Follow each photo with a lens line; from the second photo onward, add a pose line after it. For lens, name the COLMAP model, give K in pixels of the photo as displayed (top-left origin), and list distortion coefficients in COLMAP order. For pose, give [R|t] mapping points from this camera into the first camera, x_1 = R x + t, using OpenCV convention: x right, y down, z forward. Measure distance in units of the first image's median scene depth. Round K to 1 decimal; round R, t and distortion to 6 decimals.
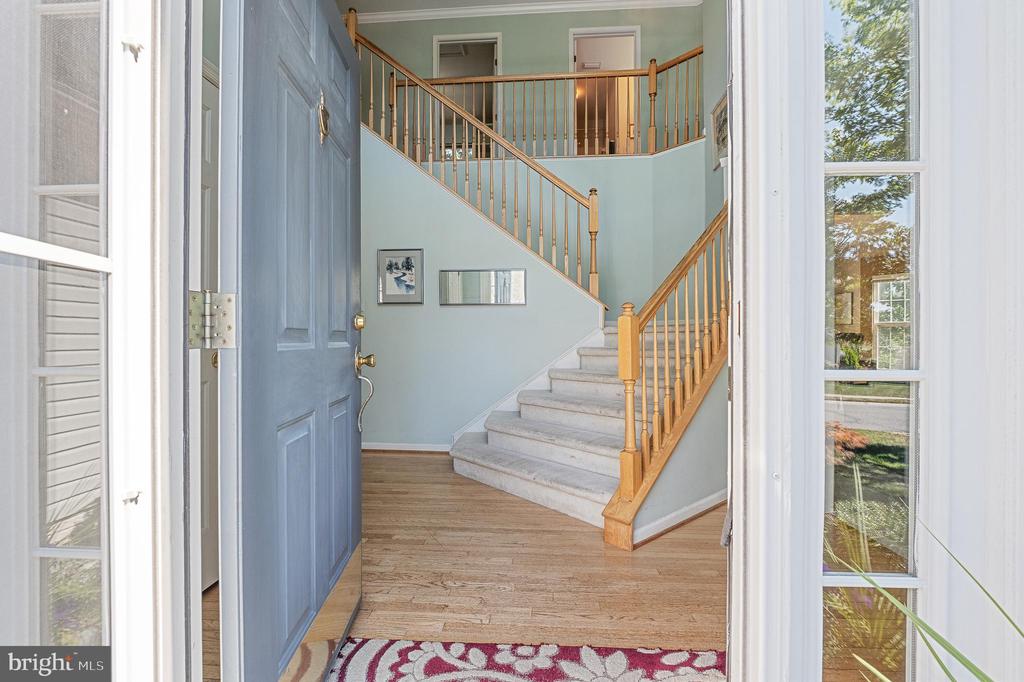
lens RADIAL K [[486.4, 0, 512.4], [0, 486.4, 338.0], [0, 0, 1]] dist [-0.004063, -0.000650]
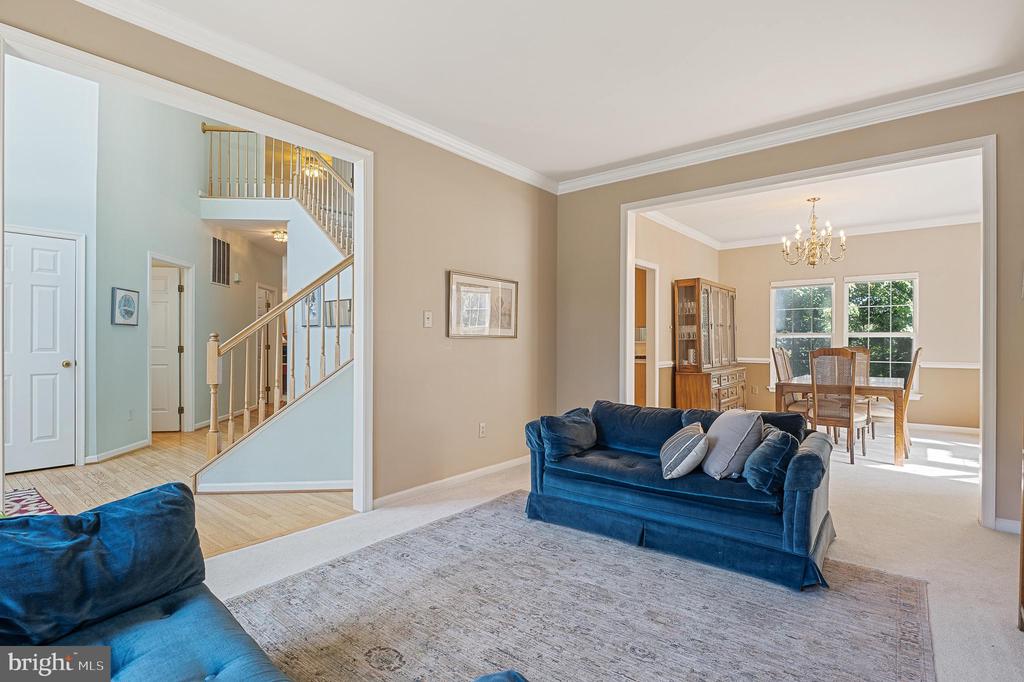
lens RADIAL K [[497.2, 0, 508.6], [0, 497.2, 340.0], [0, 0, 1]] dist [-0.006735, -0.000286]
pose [[0.811789, 0.001931, -0.583947, 1.062497], [-0.002830, 0.999996, -0.000628, -0.032074], [0.583943, 0.002162, 0.811791, 0.176505]]
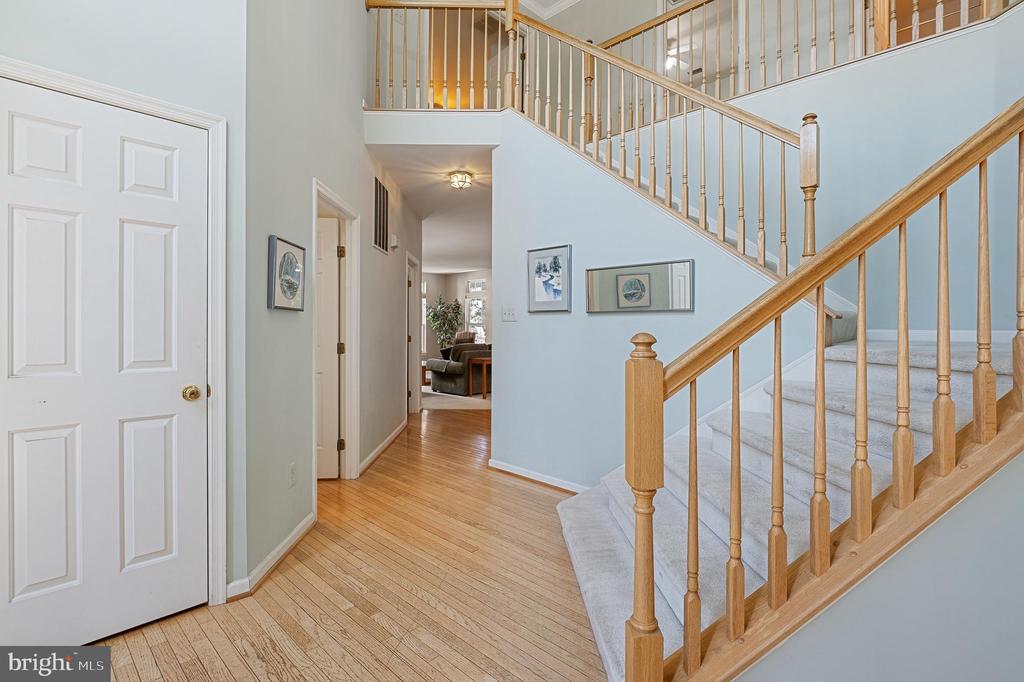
lens RADIAL K [[486.4, 0, 516.7], [0, 486.4, 328.5], [0, 0, 1]] dist [-0.004063, -0.000650]
pose [[0.765576, 0.008445, -0.643290, 0.274511], [-0.004567, 0.999960, 0.007692, -0.048110], [0.643329, -0.002951, 0.765584, 0.314525]]
